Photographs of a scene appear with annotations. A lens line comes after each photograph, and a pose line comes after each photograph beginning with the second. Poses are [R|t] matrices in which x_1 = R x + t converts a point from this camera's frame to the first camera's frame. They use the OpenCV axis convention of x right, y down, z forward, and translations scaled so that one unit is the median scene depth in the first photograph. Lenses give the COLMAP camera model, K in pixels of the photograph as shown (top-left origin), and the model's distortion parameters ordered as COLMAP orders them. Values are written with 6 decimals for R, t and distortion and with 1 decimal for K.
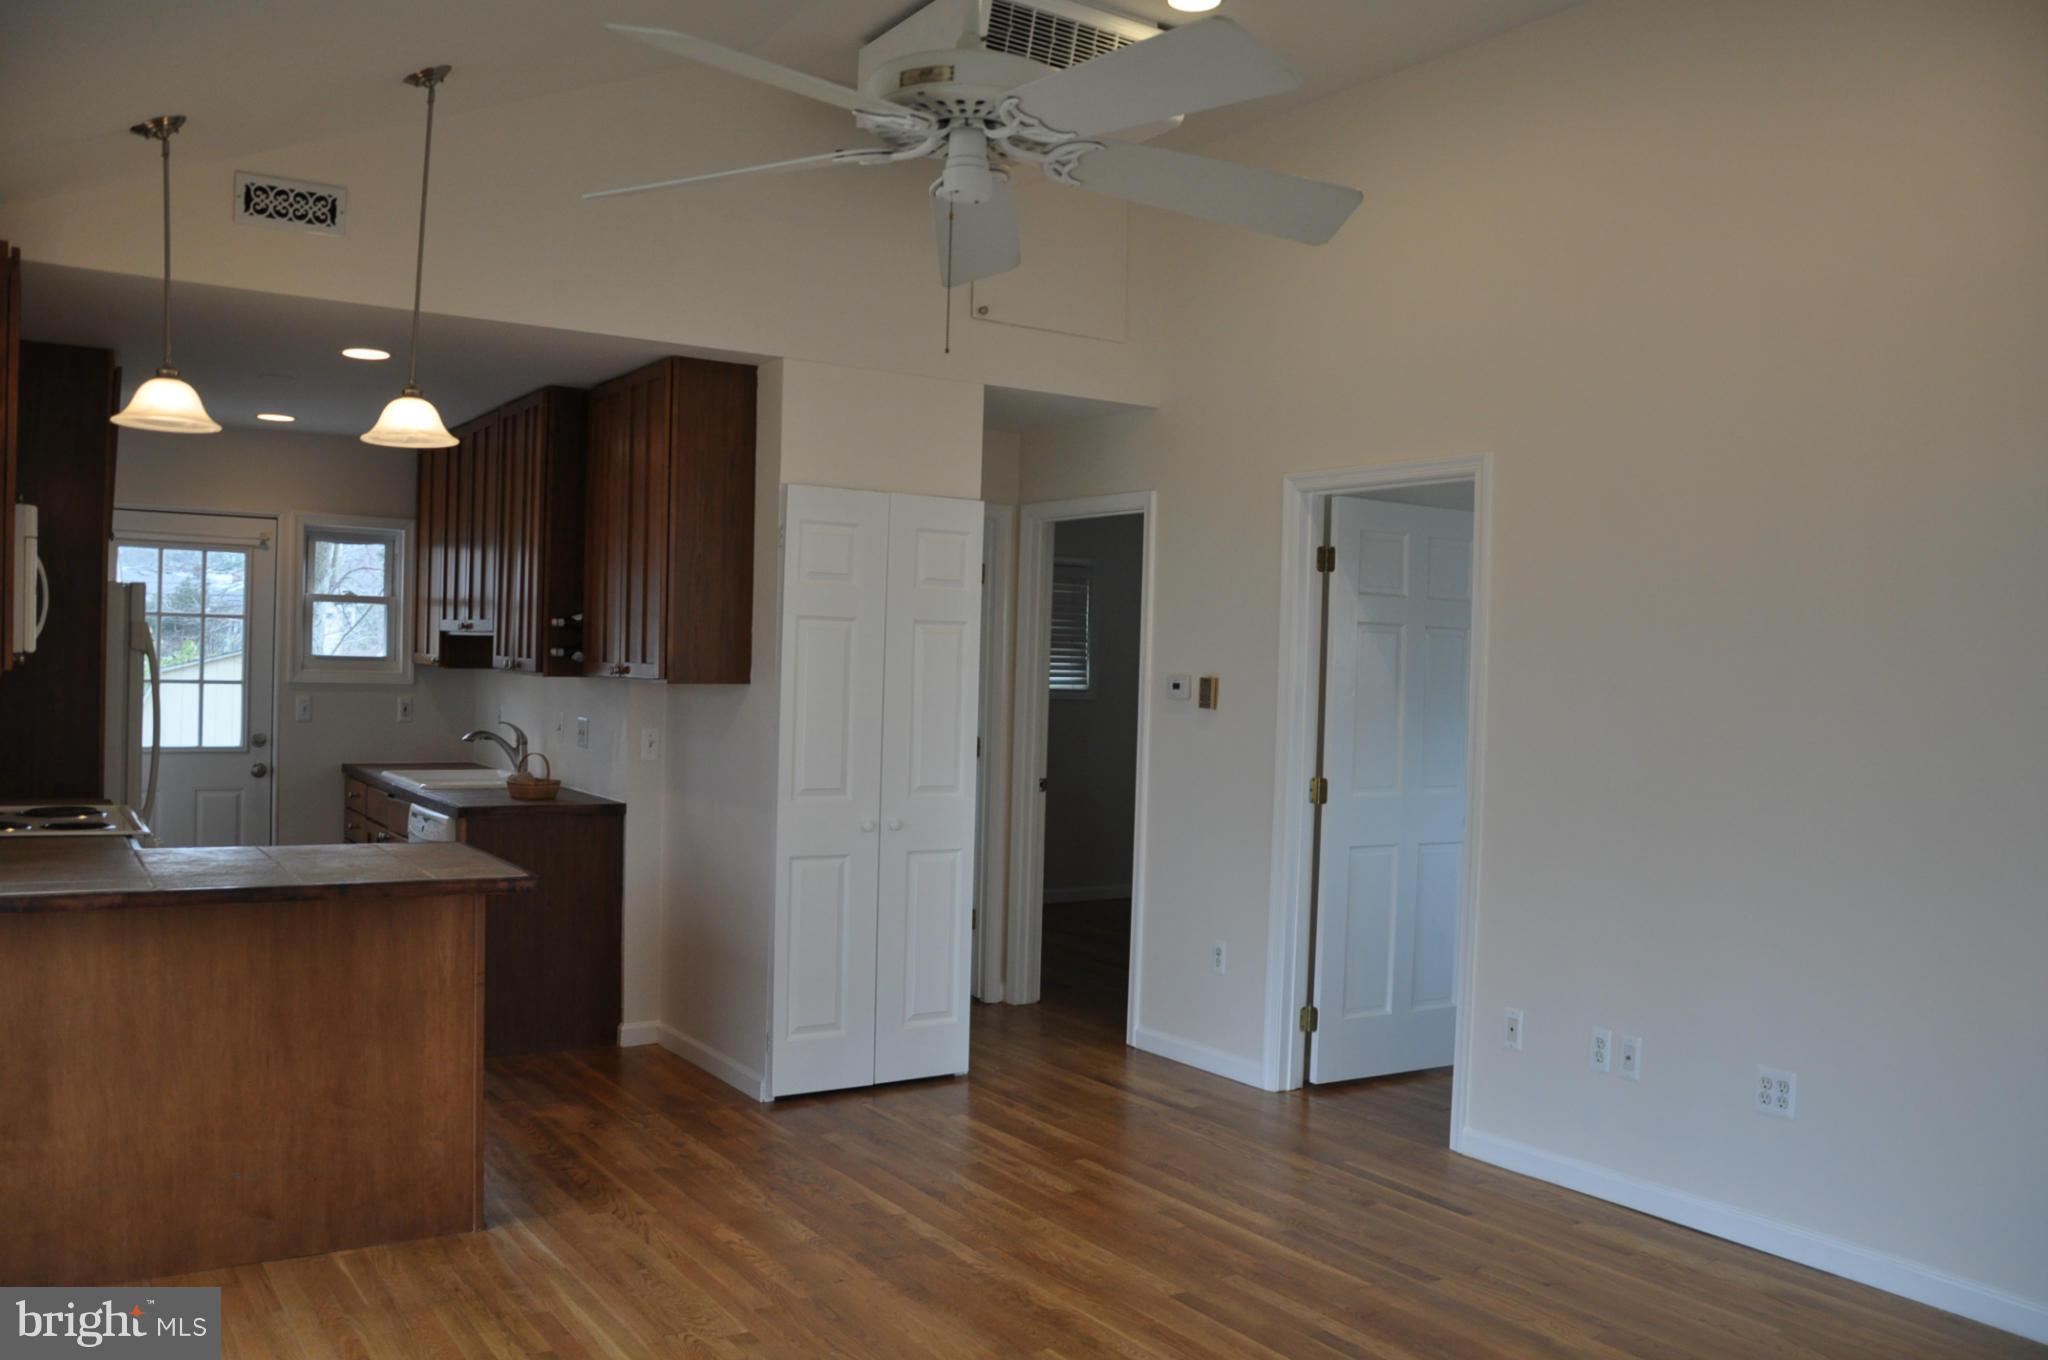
lens RADIAL K [[1593.1, 0, 1024.0], [0, 1593.1, 680.0], [0, 0, 1]] dist [-0.160519, 0.119438]
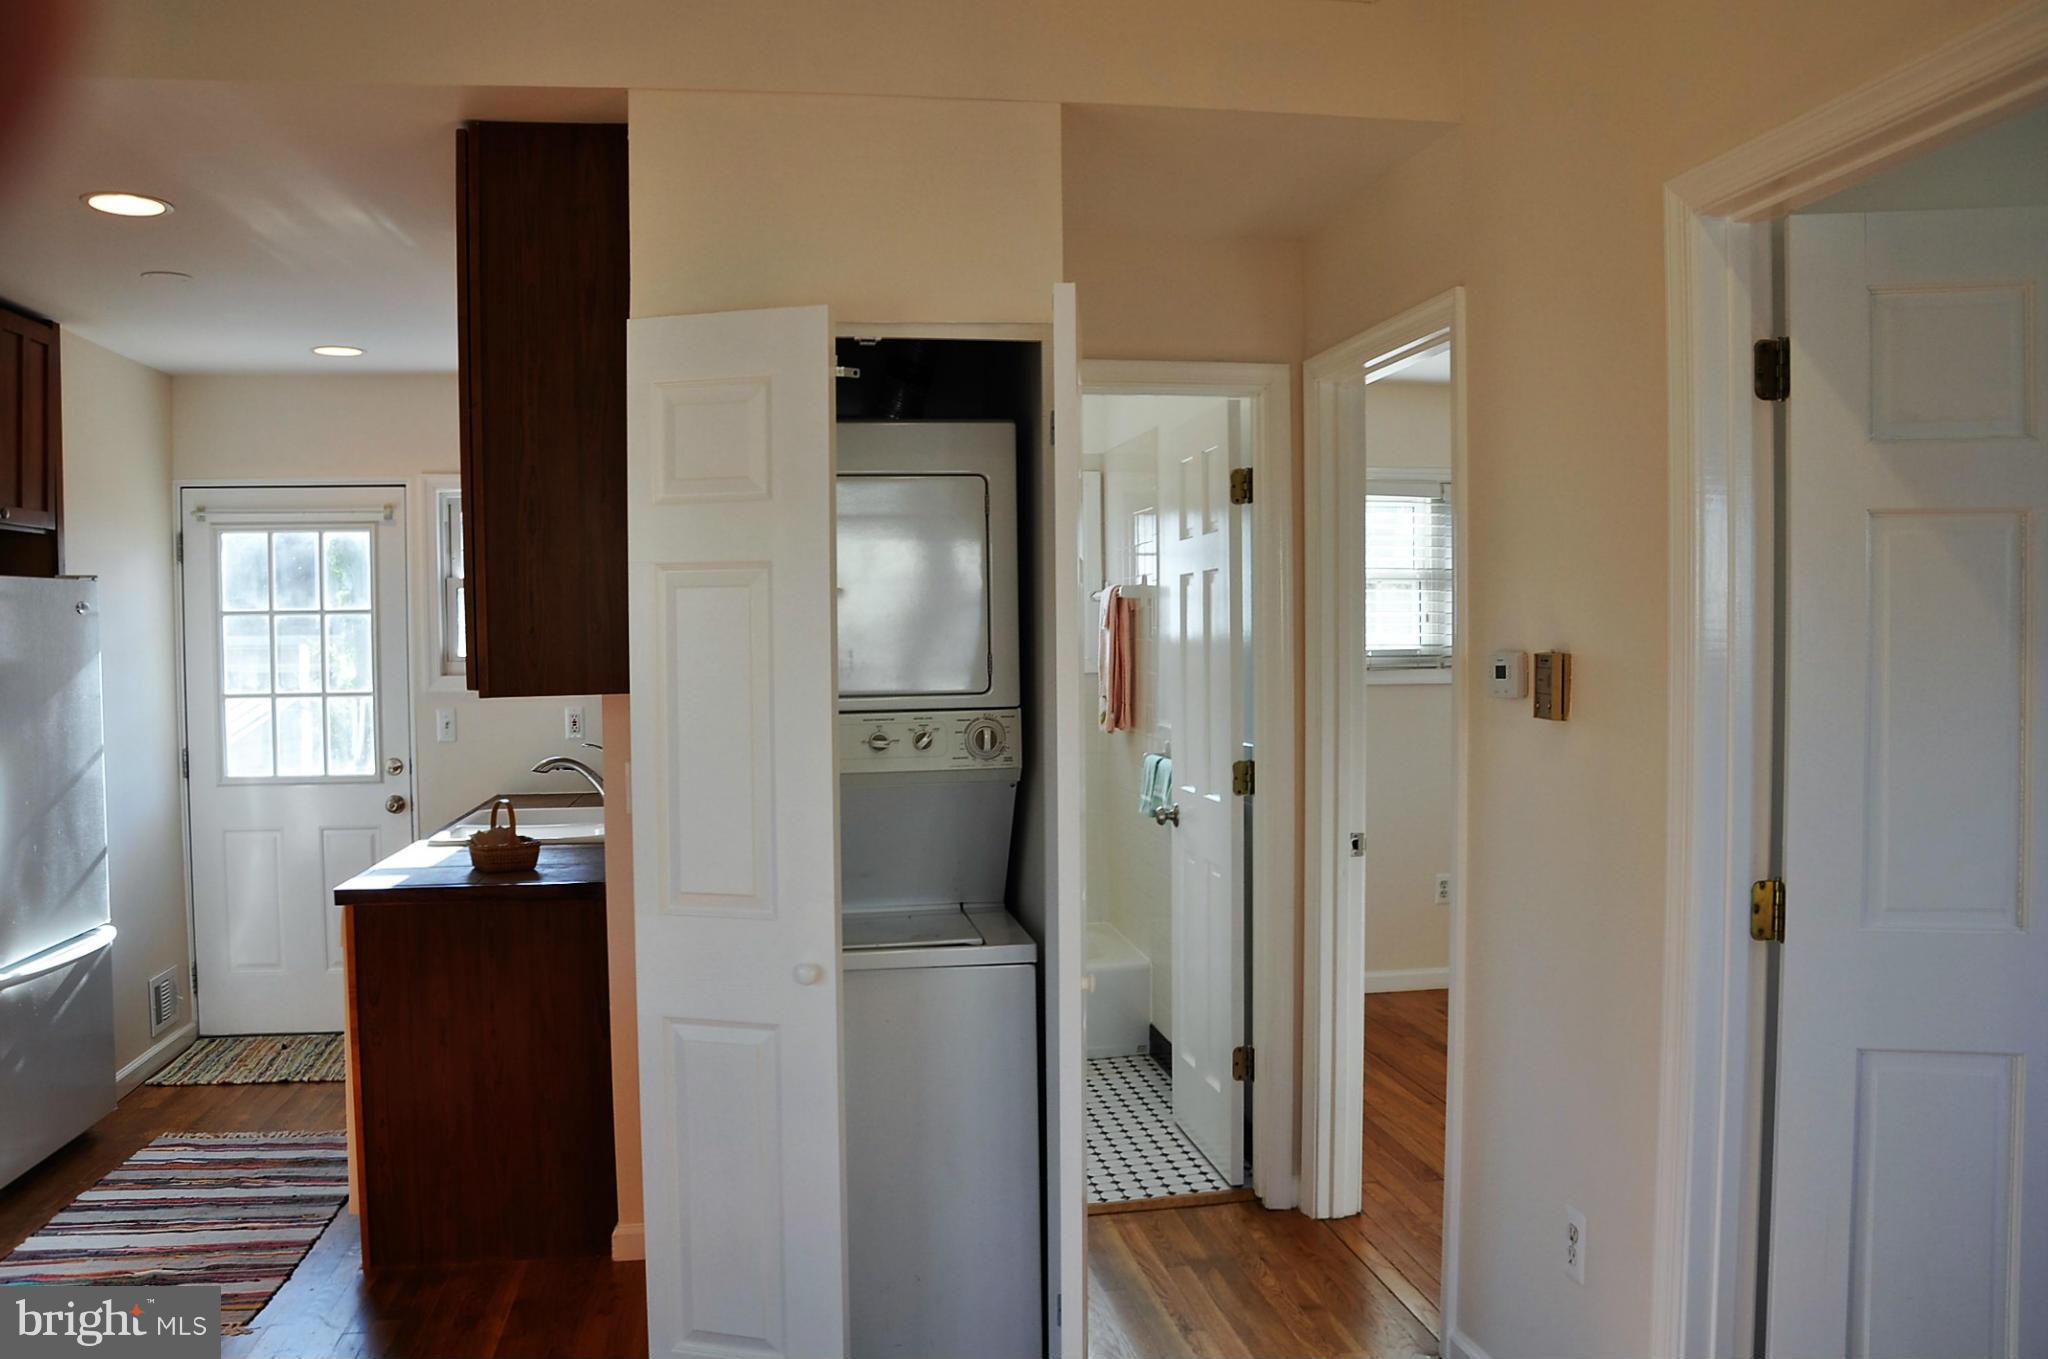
lens RADIAL K [[1576.1, 0, 1027.0], [0, 1576.1, 703.1], [0, 0, 1]] dist [-0.047197, 0.001119]
pose [[0.899754, -0.016319, -0.436093, 0.169038], [0.027554, 0.999431, 0.019449, 0.000000], [0.435528, -0.029516, 0.899691, 0.477615]]
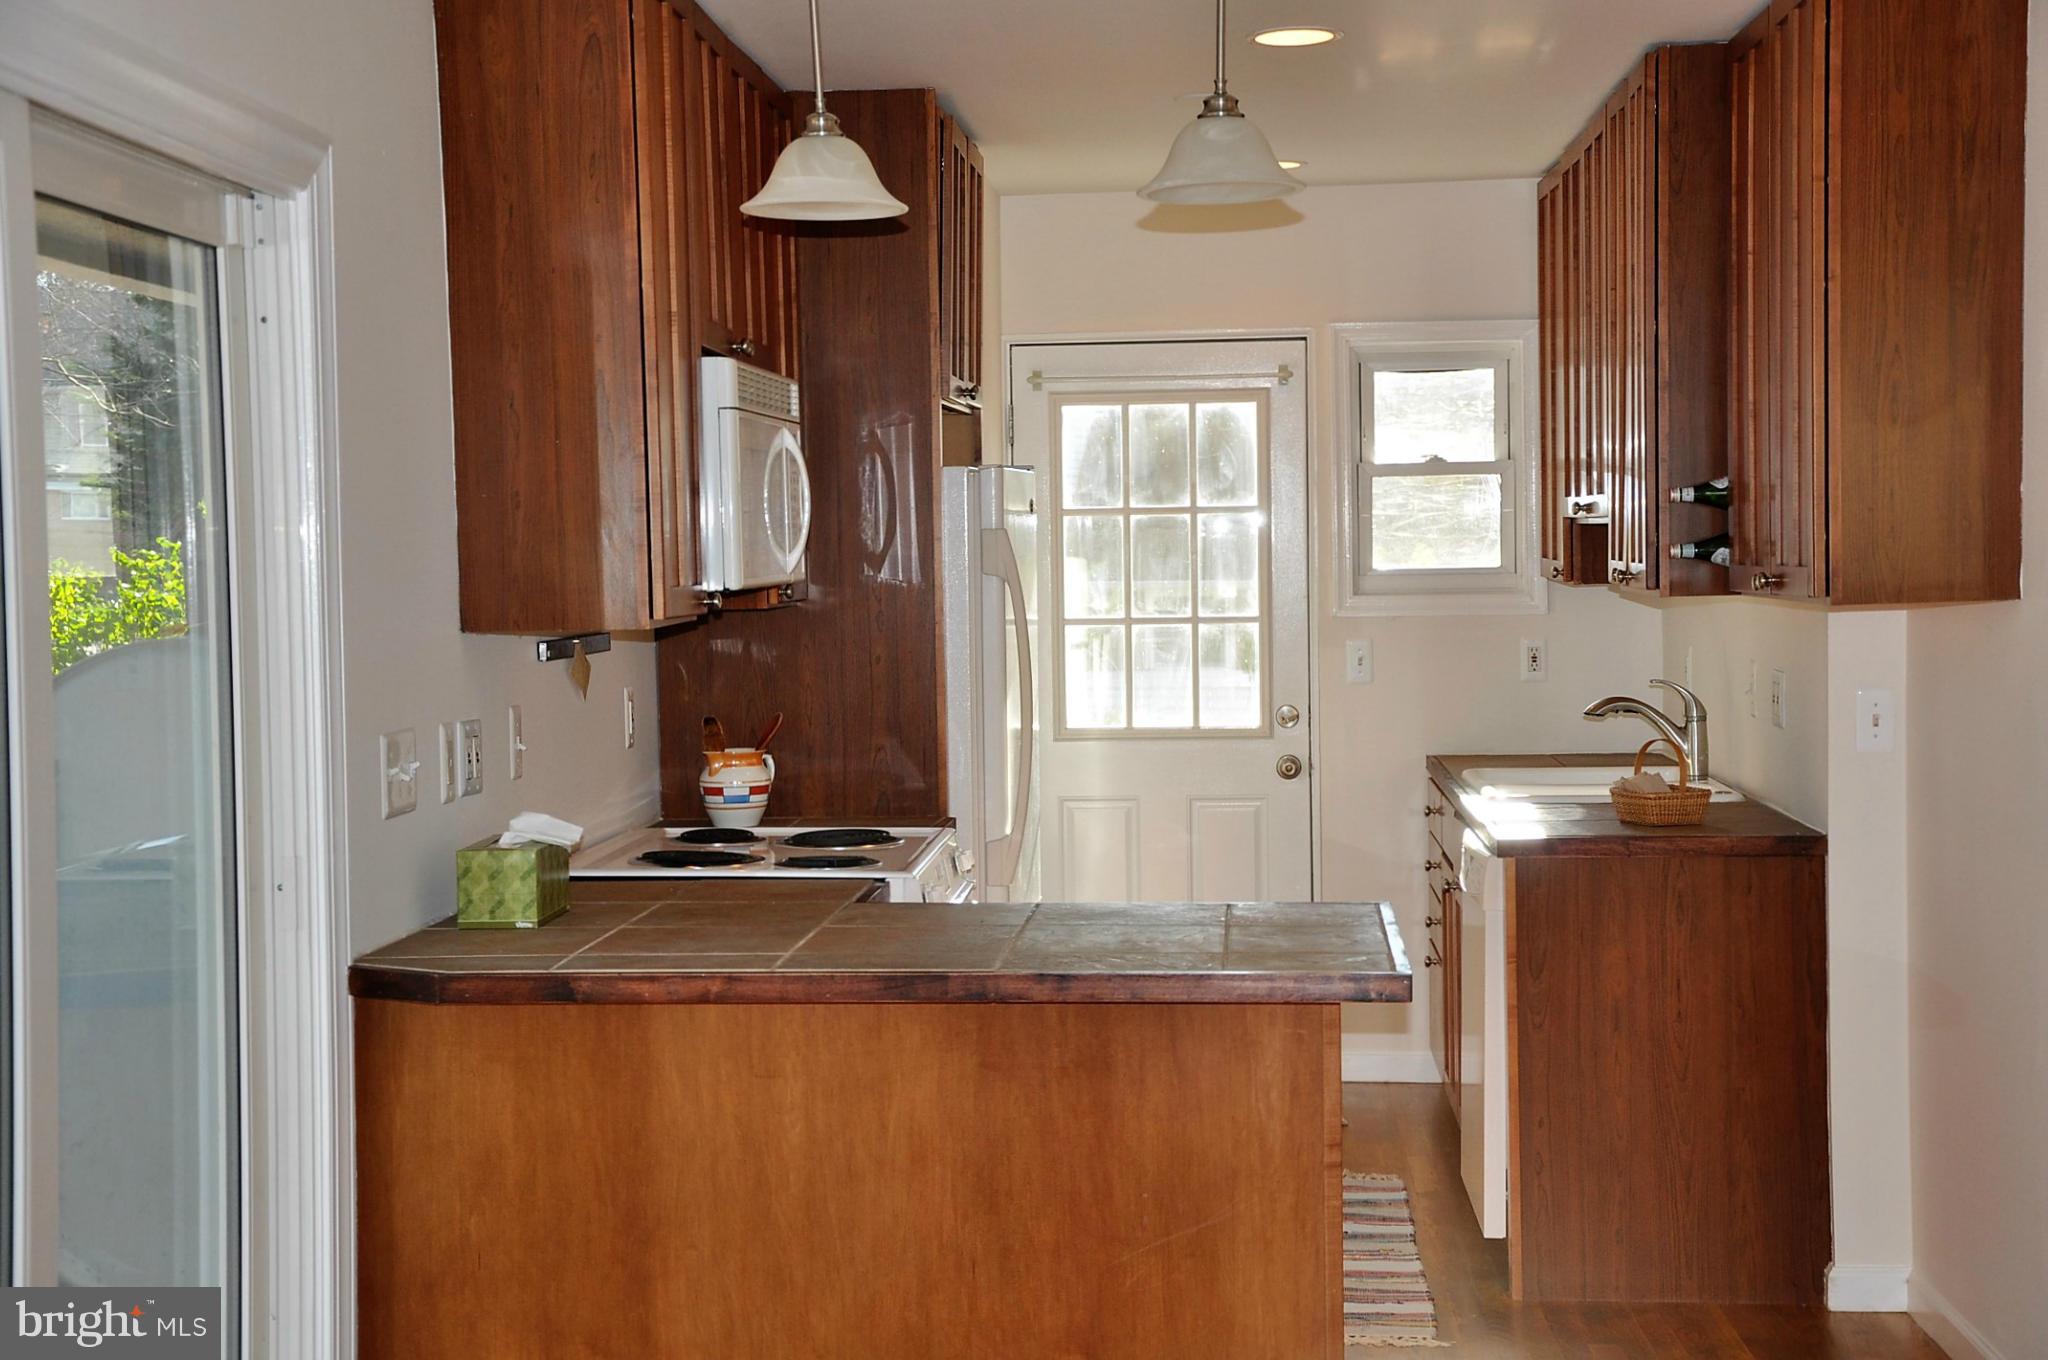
lens RADIAL K [[2878.9, 0, 1024.0], [0, 2878.9, 680.0], [0, 0, 1]] dist [0.138648, 0.040611]
pose [[0.783335, -0.008977, -0.621535, 0.127356], [0.028992, 0.999335, 0.022106, -0.002259], [0.620923, -0.035335, 0.783074, 0.081245]]
